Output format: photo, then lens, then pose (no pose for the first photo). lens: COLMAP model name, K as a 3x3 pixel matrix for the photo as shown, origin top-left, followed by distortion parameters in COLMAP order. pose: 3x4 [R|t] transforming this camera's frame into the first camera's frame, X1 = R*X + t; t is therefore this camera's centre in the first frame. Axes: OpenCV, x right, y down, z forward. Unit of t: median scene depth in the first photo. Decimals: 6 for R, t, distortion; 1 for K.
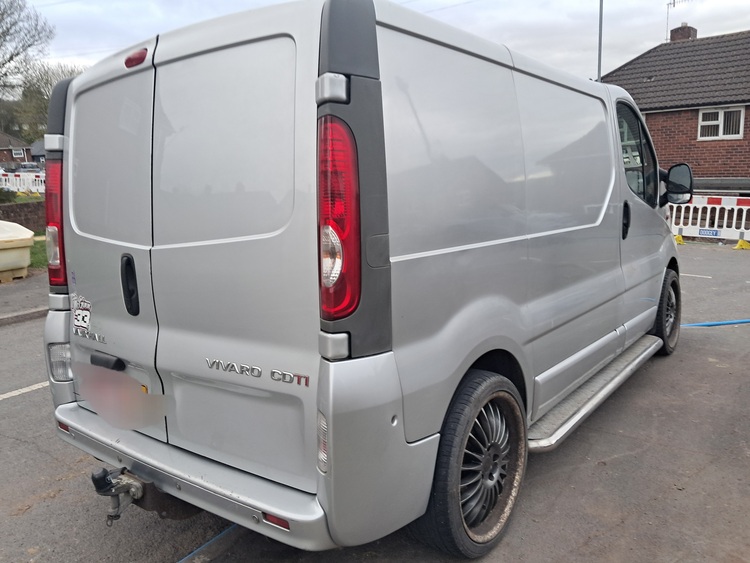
lens RADIAL K [[588.1, 0, 372.7], [0, 588.1, 281.1], [0, 0, 1]] dist [0.005460, -0.003058]
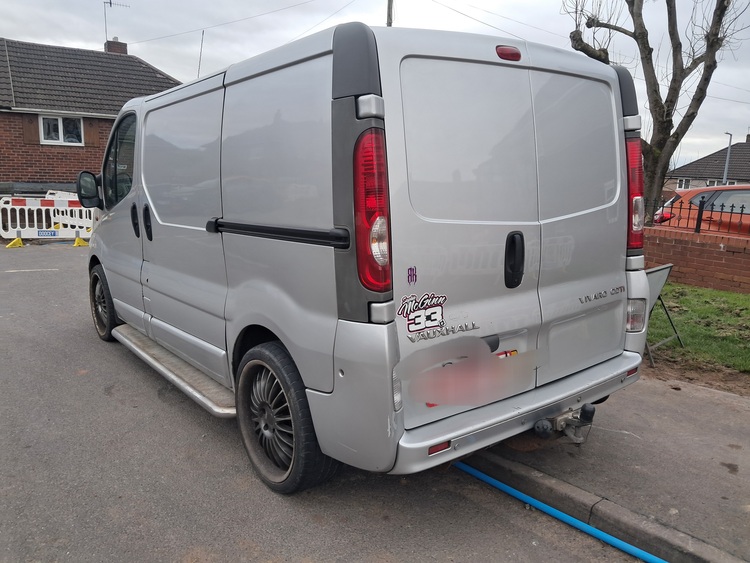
lens RADIAL K [[588.1, 0, 372.7], [0, 588.1, 281.1], [0, 0, 1]] dist [0.005460, -0.003058]
pose [[0.231087, -0.134566, 0.963582, -0.336656], [0.147221, 0.983821, 0.102086, -0.023024], [-0.961730, 0.118269, 0.247160, 0.217718]]
